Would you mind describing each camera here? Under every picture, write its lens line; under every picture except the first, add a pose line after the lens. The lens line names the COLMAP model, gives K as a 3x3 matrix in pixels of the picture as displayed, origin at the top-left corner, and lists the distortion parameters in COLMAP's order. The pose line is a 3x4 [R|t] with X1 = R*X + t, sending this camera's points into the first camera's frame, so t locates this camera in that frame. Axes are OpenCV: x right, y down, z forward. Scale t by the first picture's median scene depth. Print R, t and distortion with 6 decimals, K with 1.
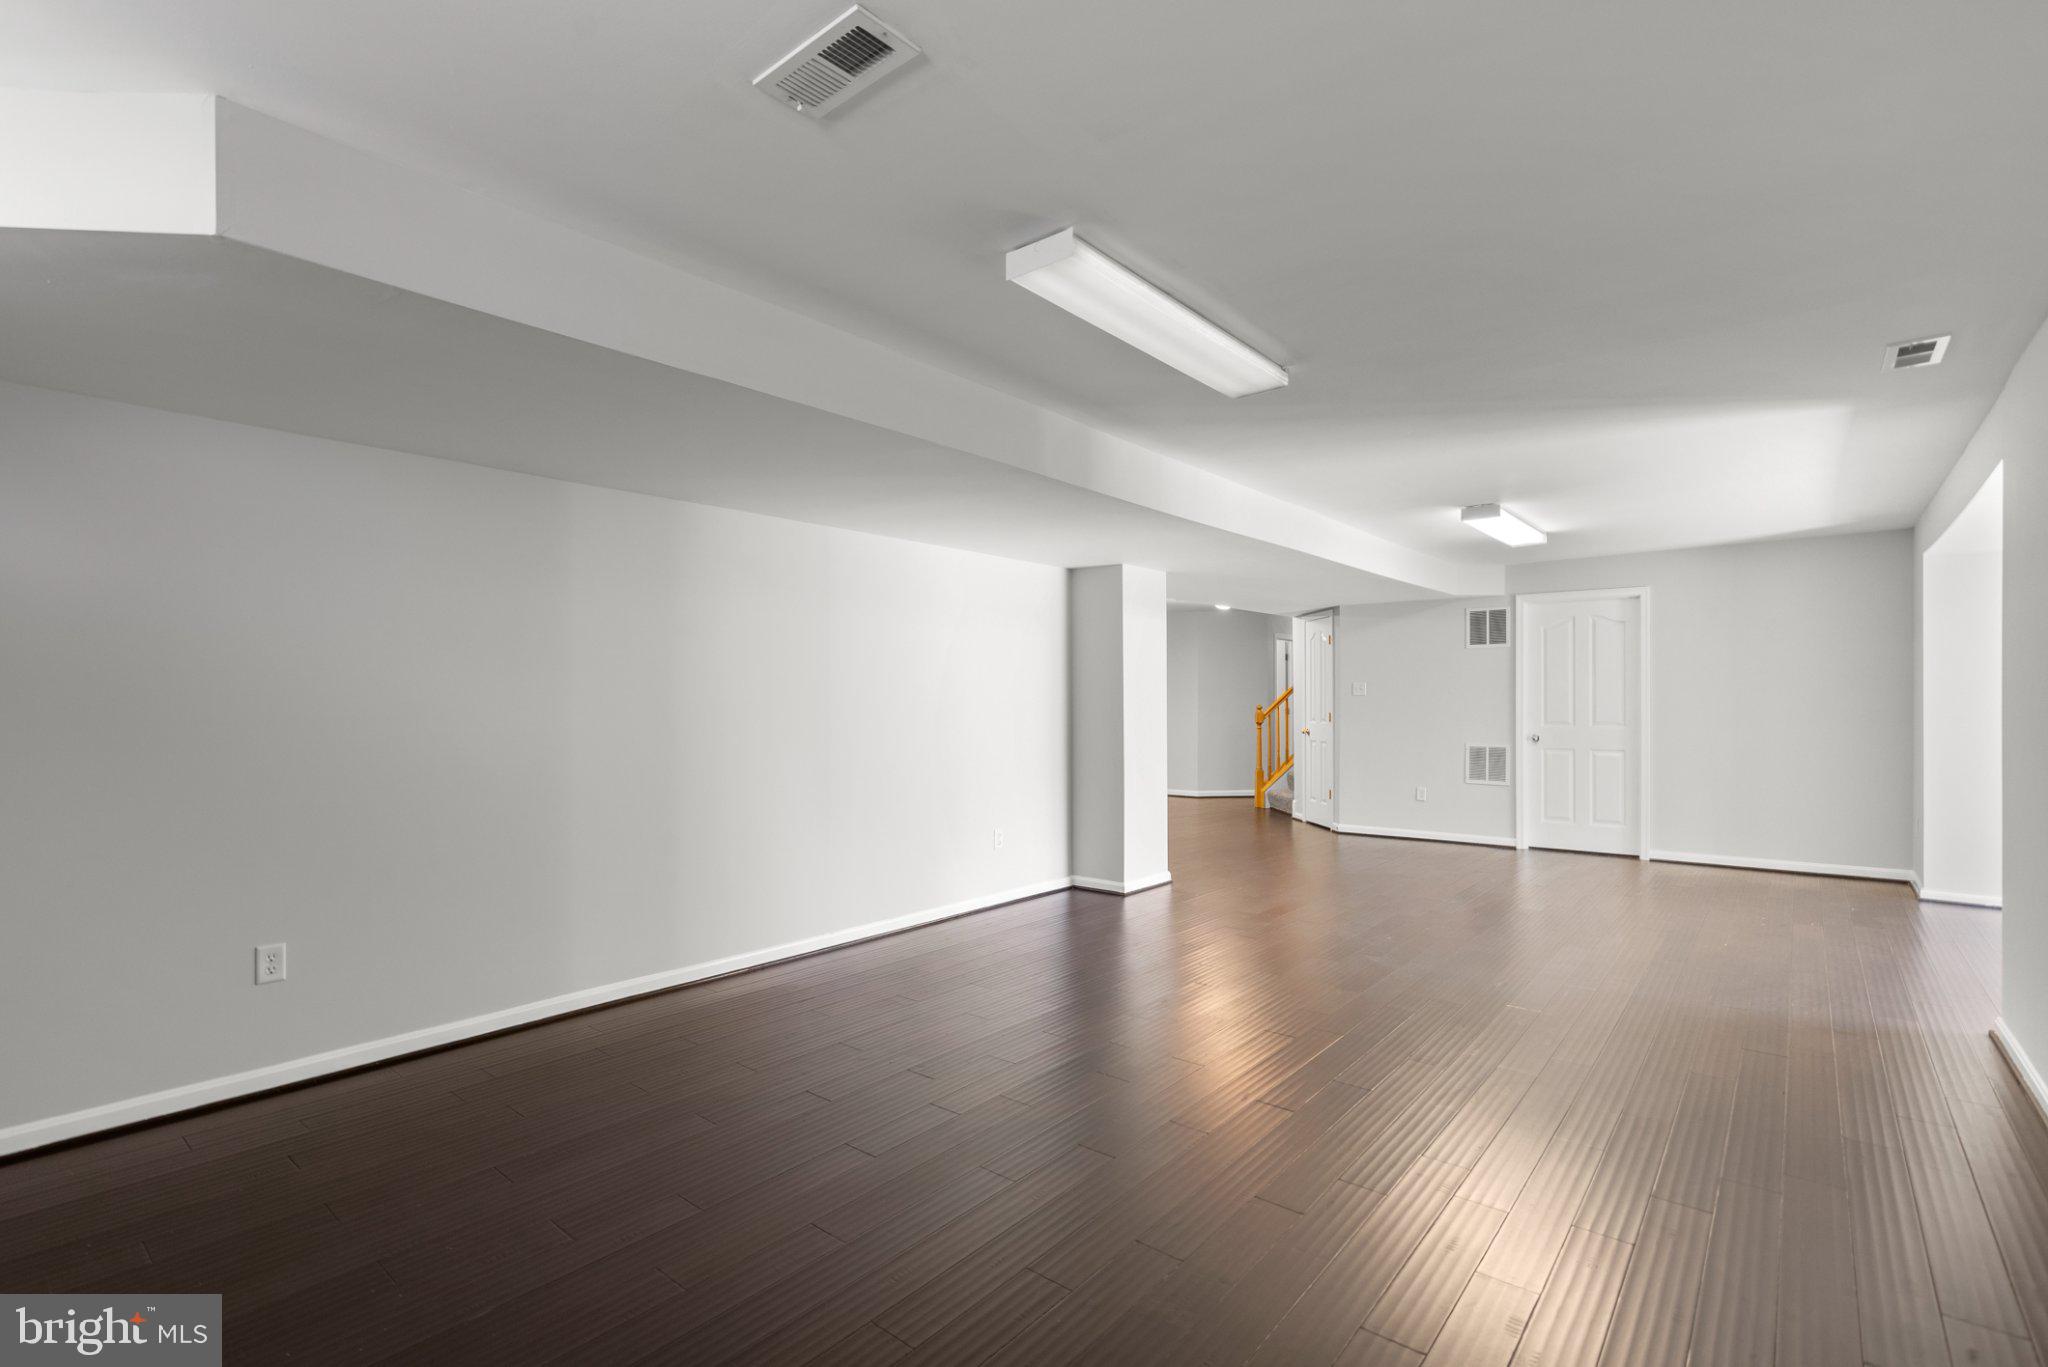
lens RADIAL K [[923.0, 0, 1025.7], [0, 923.0, 696.7], [0, 0, 1]] dist [-0.009948, 0.002267]
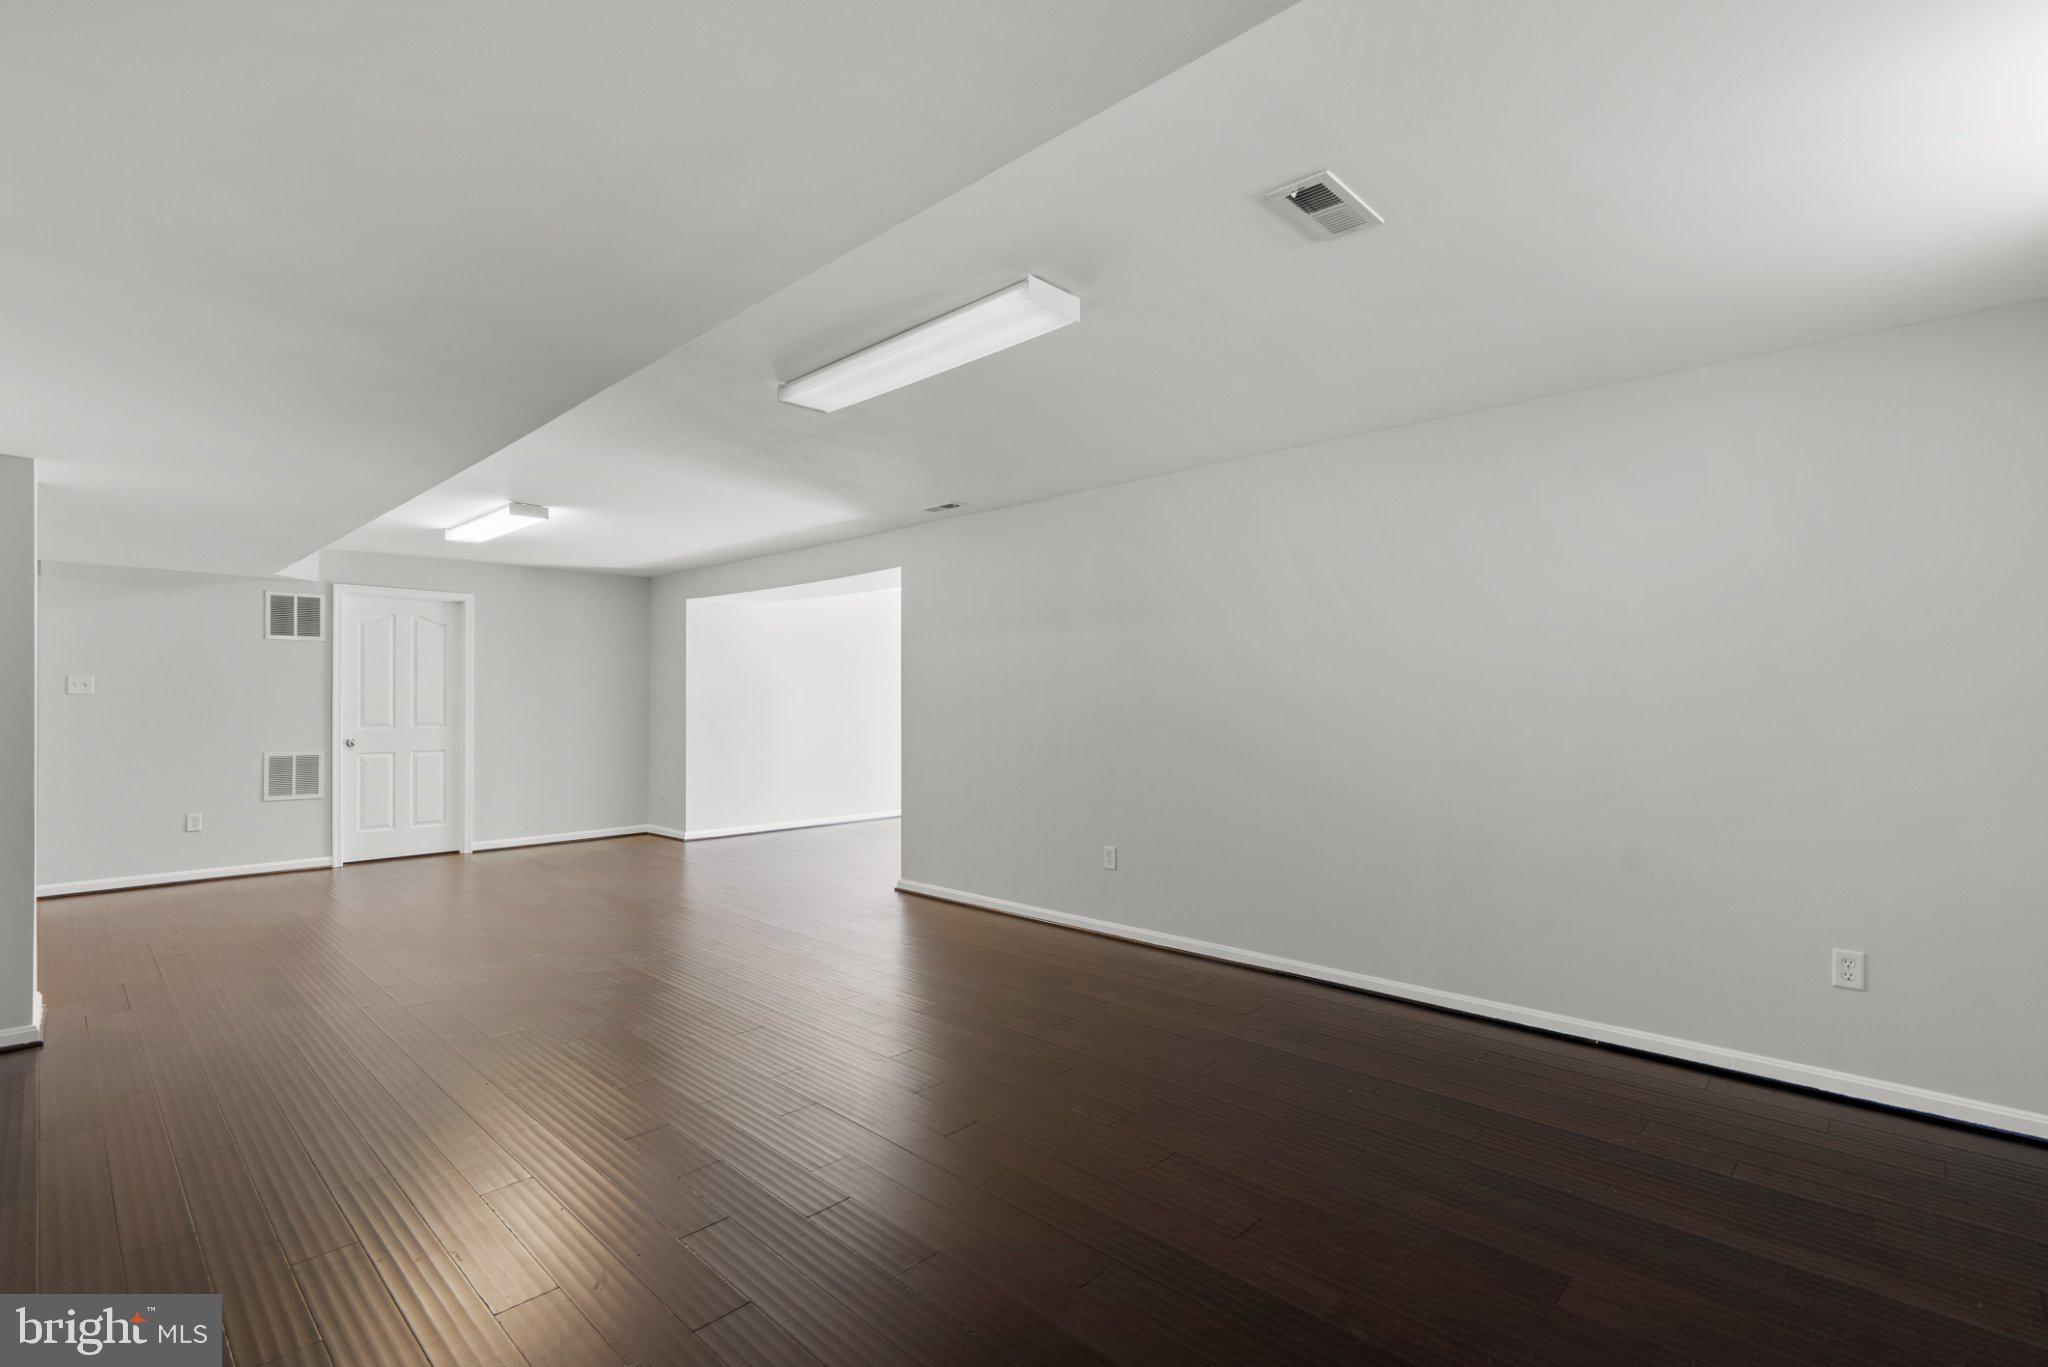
lens RADIAL K [[923.0, 0, 1022.0], [0, 923.0, 687.8], [0, 0, 1]] dist [-0.009948, 0.002267]
pose [[0.072101, 0.016047, 0.997268, -0.308202], [-0.004976, 0.999864, -0.015729, 0.001467], [-0.997385, -0.003828, 0.072171, 0.267352]]
